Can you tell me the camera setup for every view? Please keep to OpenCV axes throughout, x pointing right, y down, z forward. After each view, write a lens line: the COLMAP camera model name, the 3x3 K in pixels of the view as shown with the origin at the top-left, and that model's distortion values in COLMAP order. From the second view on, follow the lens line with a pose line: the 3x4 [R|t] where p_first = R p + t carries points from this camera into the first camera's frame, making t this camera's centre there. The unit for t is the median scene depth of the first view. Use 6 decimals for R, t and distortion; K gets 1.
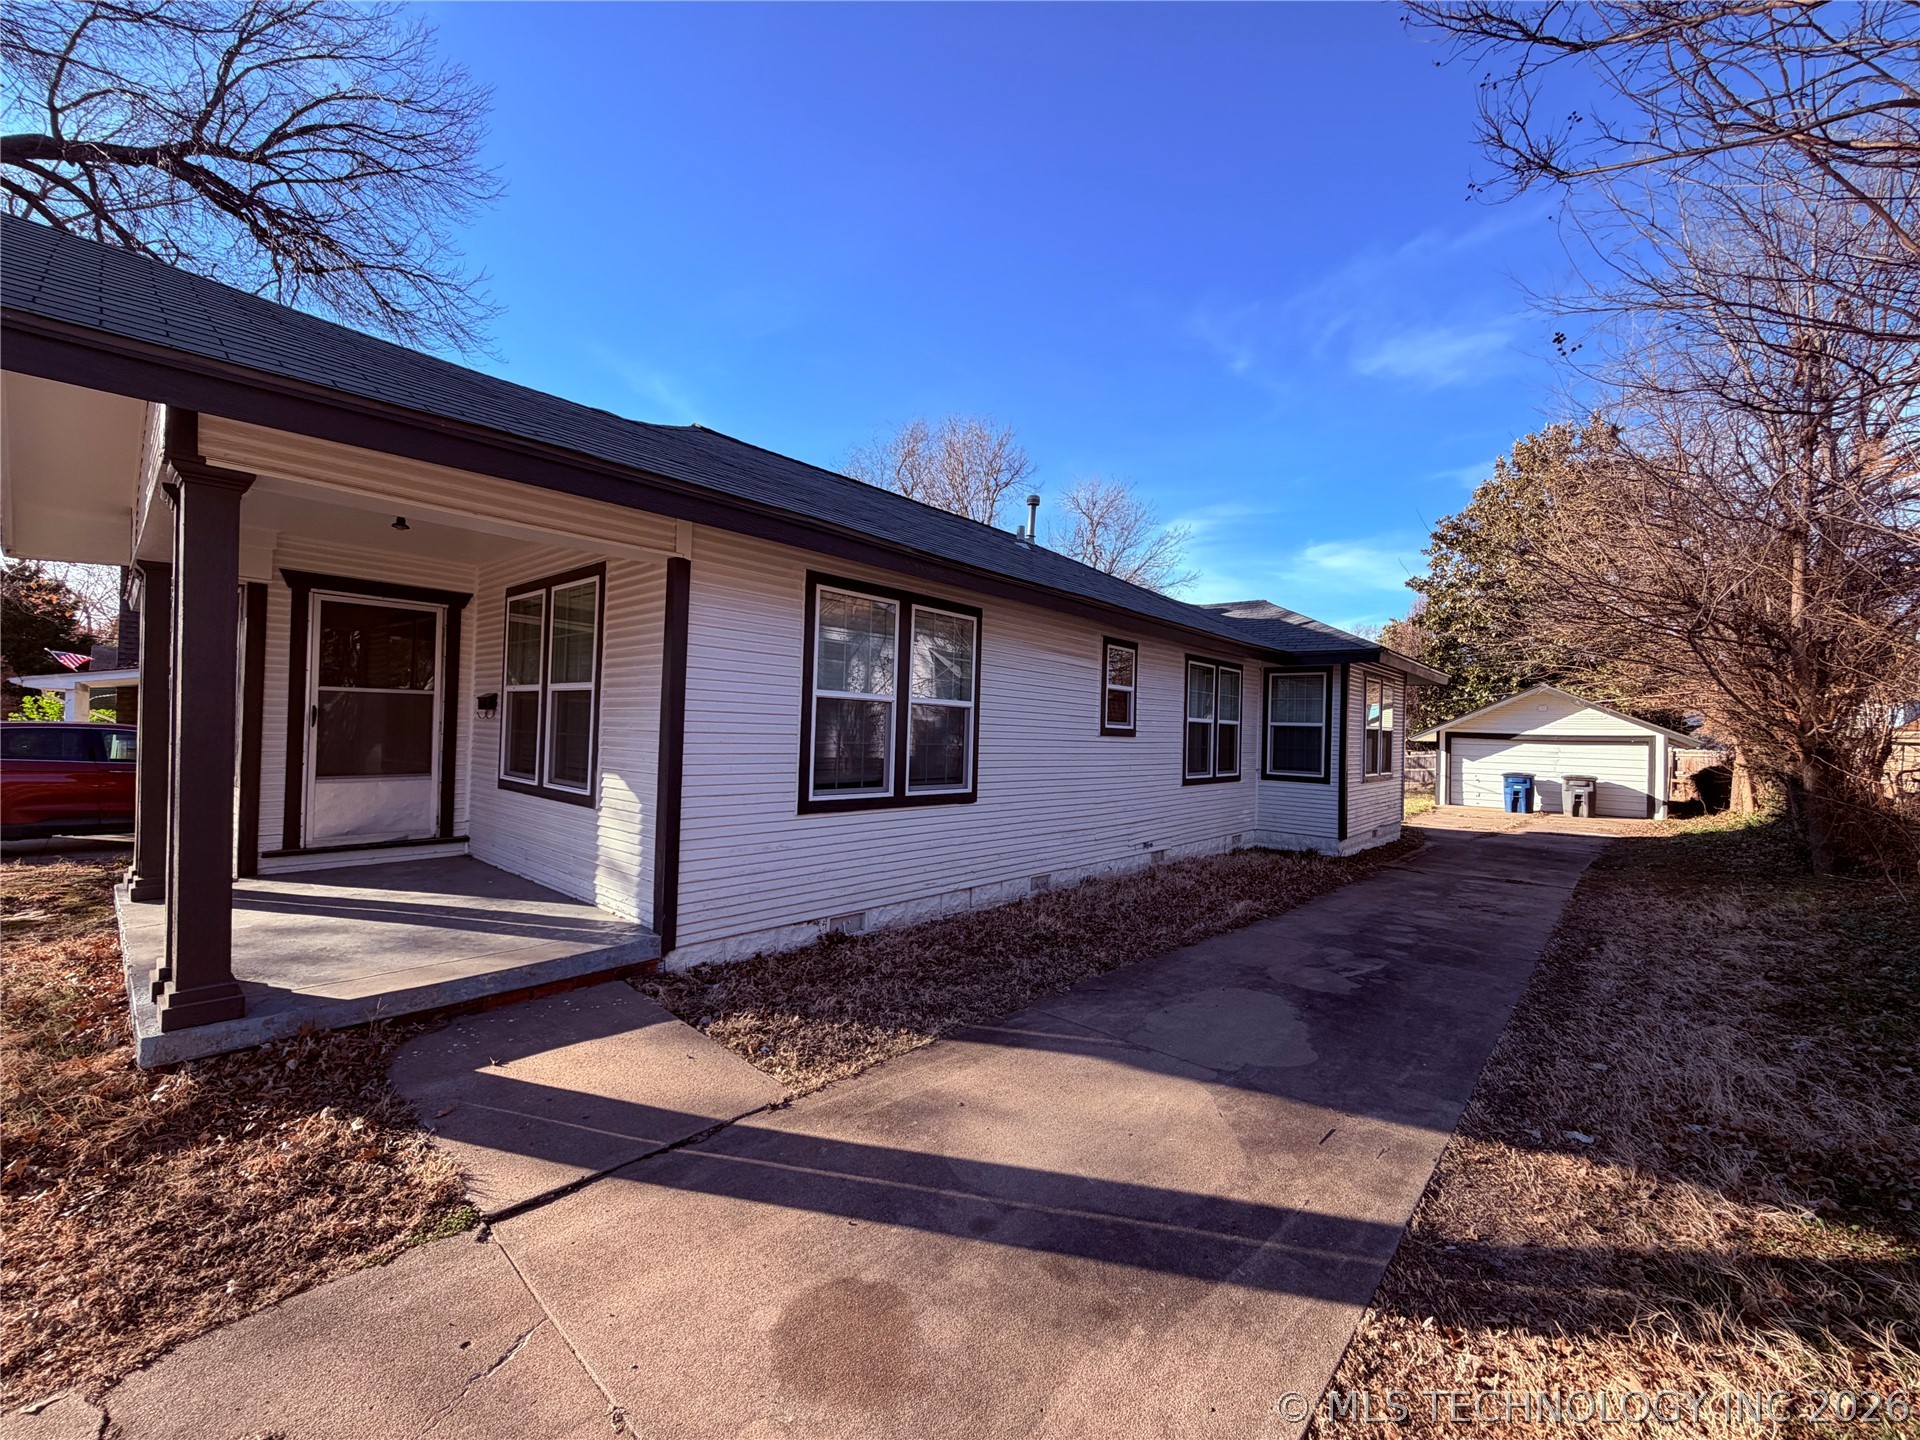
lens RADIAL K [[766.9, 0, 958.8], [0, 766.9, 711.7], [0, 0, 1]] dist [0.002740, 0.000229]
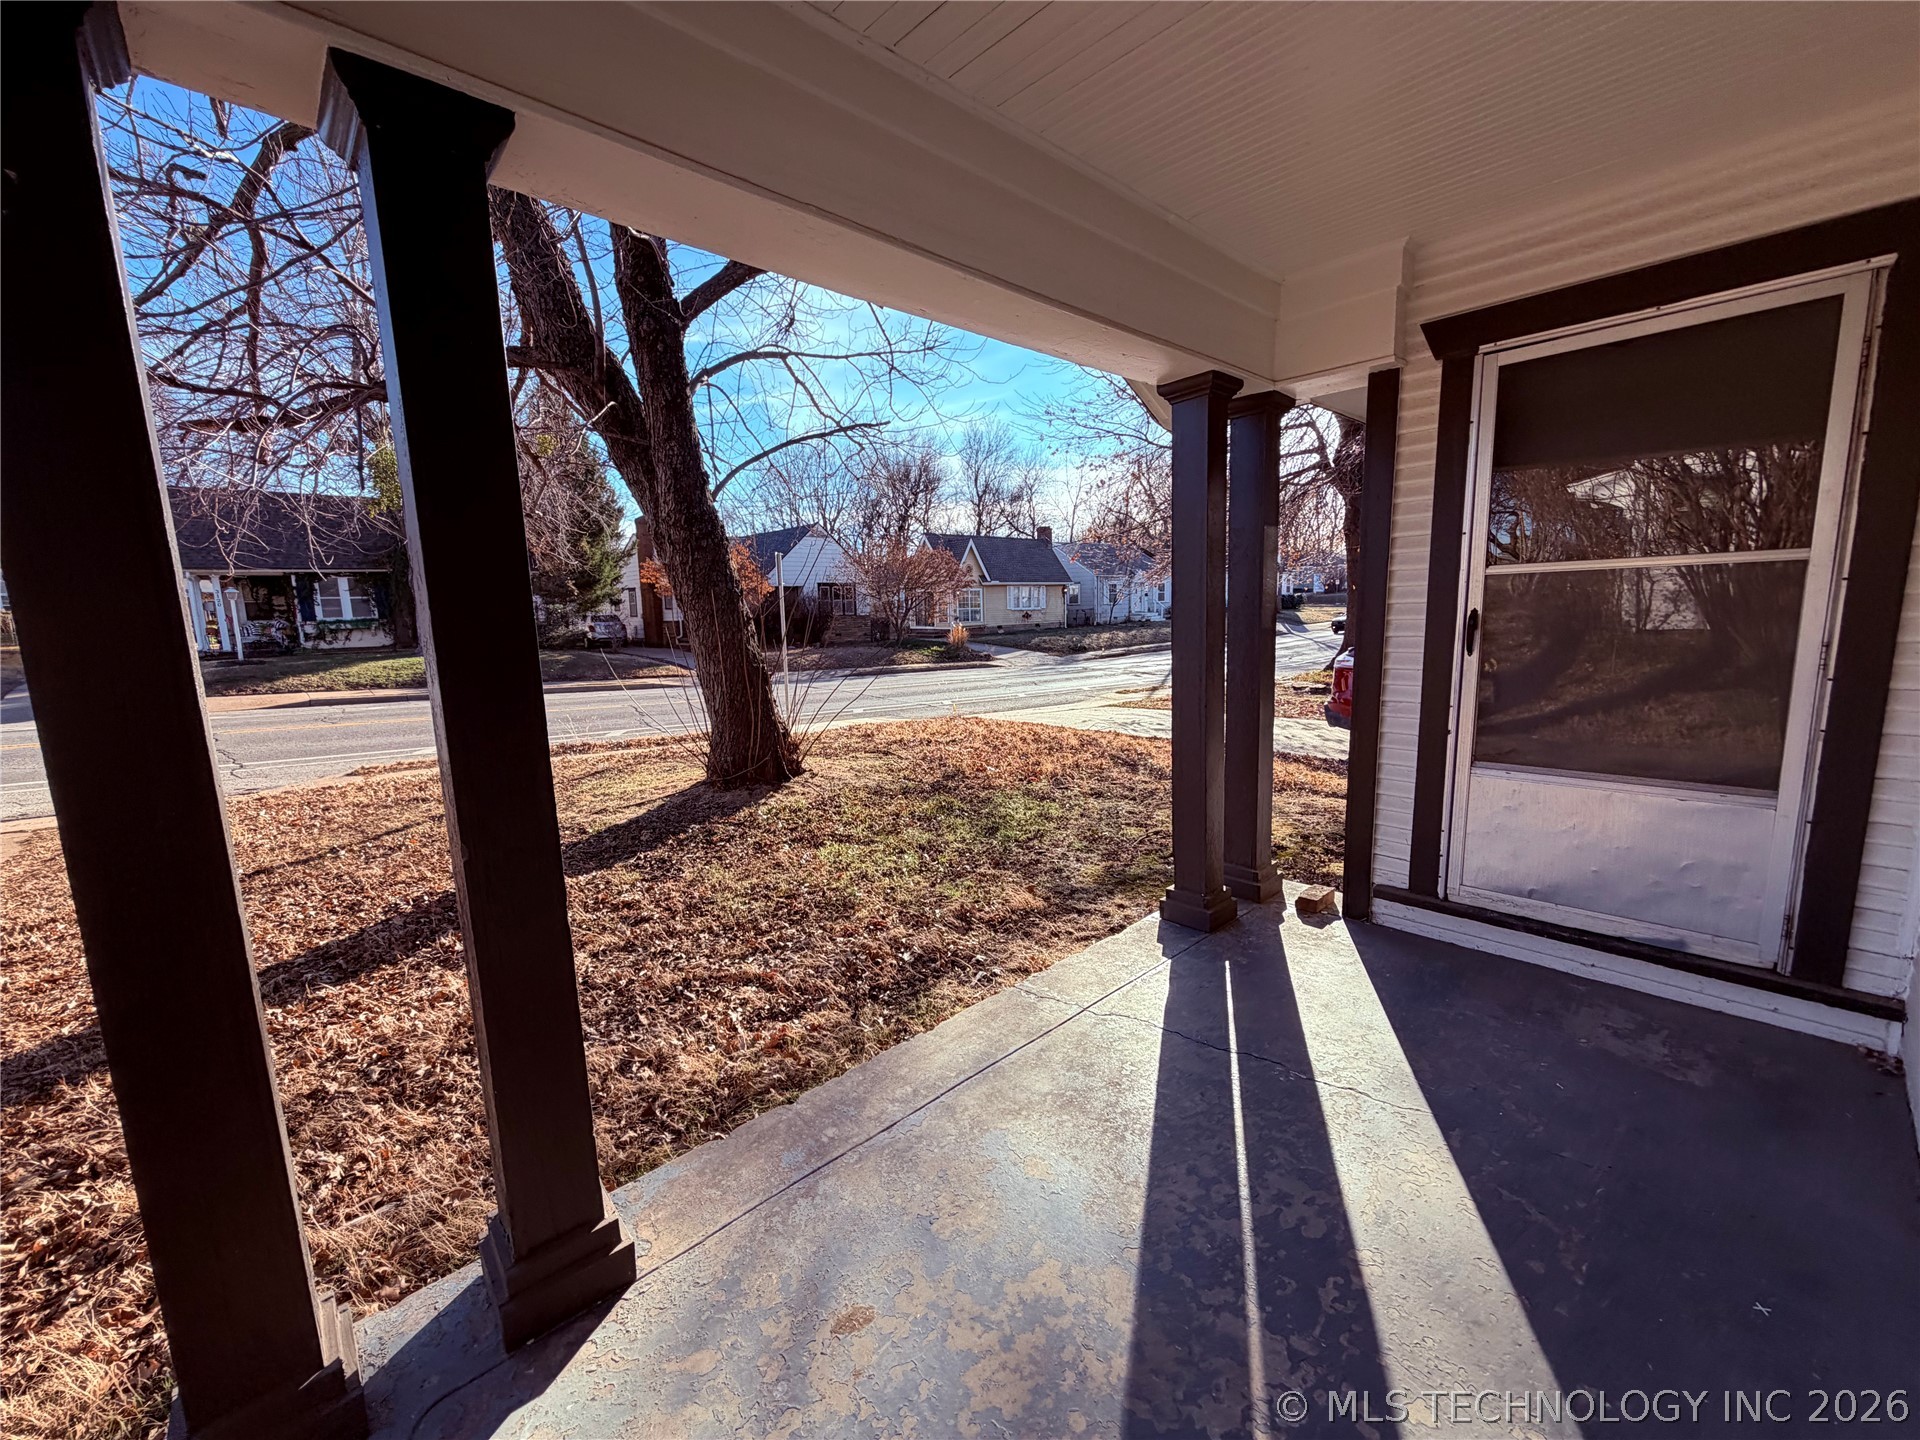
lens RADIAL K [[766.9, 0, 954.5], [0, 766.9, 718.4], [0, 0, 1]] dist [0.002740, 0.000229]
pose [[-0.102482, 0.119628, -0.987515, -0.443258], [0.047163, 0.992210, 0.115303, -0.013893], [0.993616, -0.034758, -0.107326, 0.958478]]
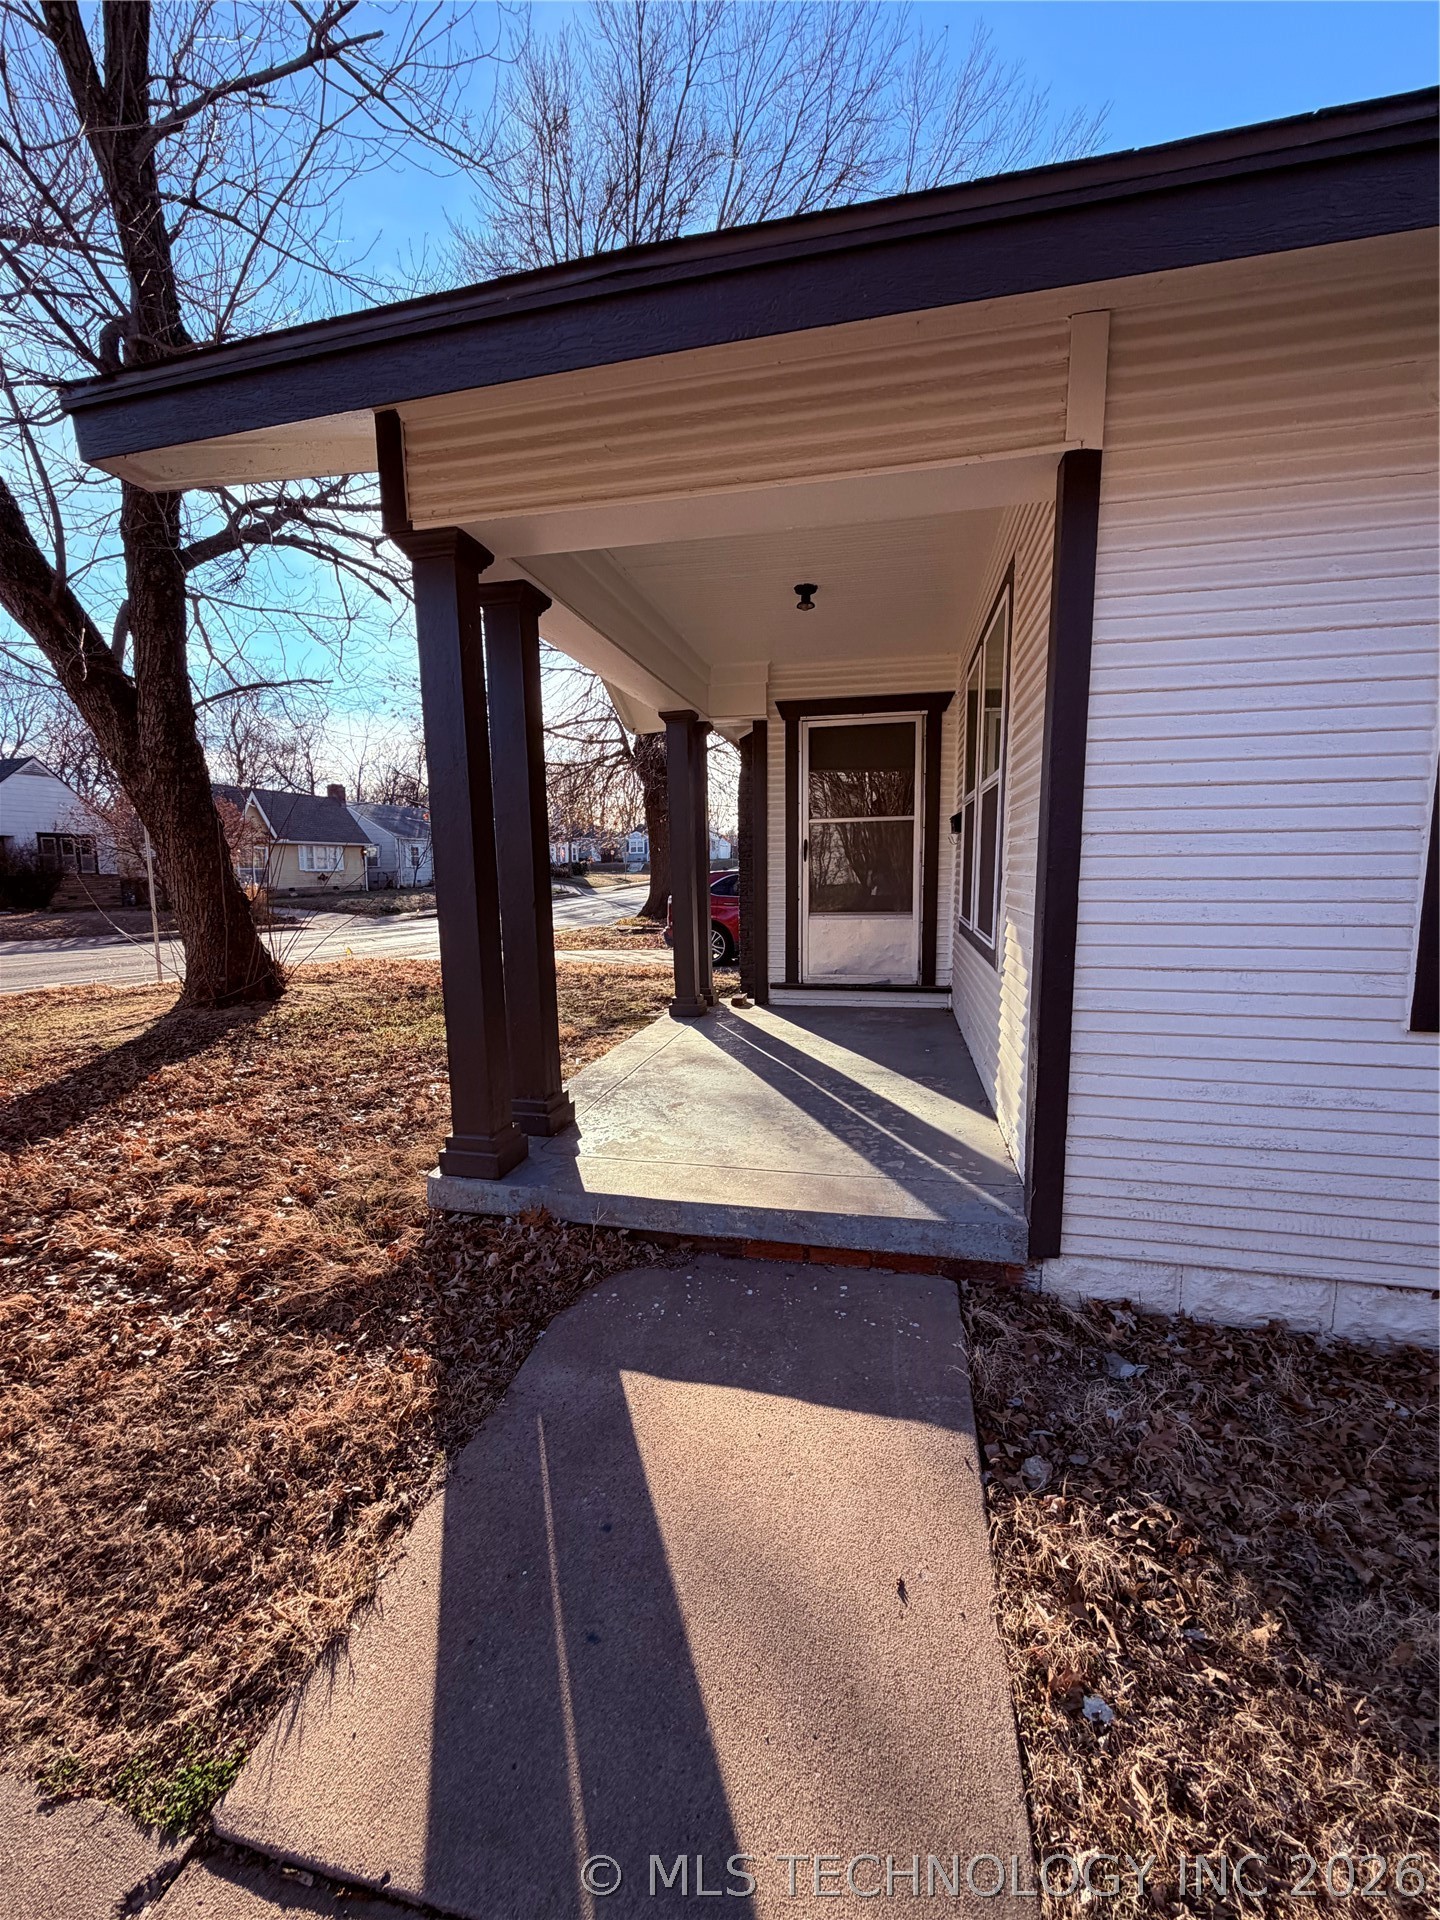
lens RADIAL K [[766.9, 0, 717.3], [0, 766.9, 955.6], [0, 0, 1]] dist [0.002740, 0.000229]
pose [[0.480813, 0.069925, -0.874031, -0.040566], [0.044956, 0.993538, 0.104217, 0.041654], [0.875670, -0.089401, 0.474562, 0.555785]]
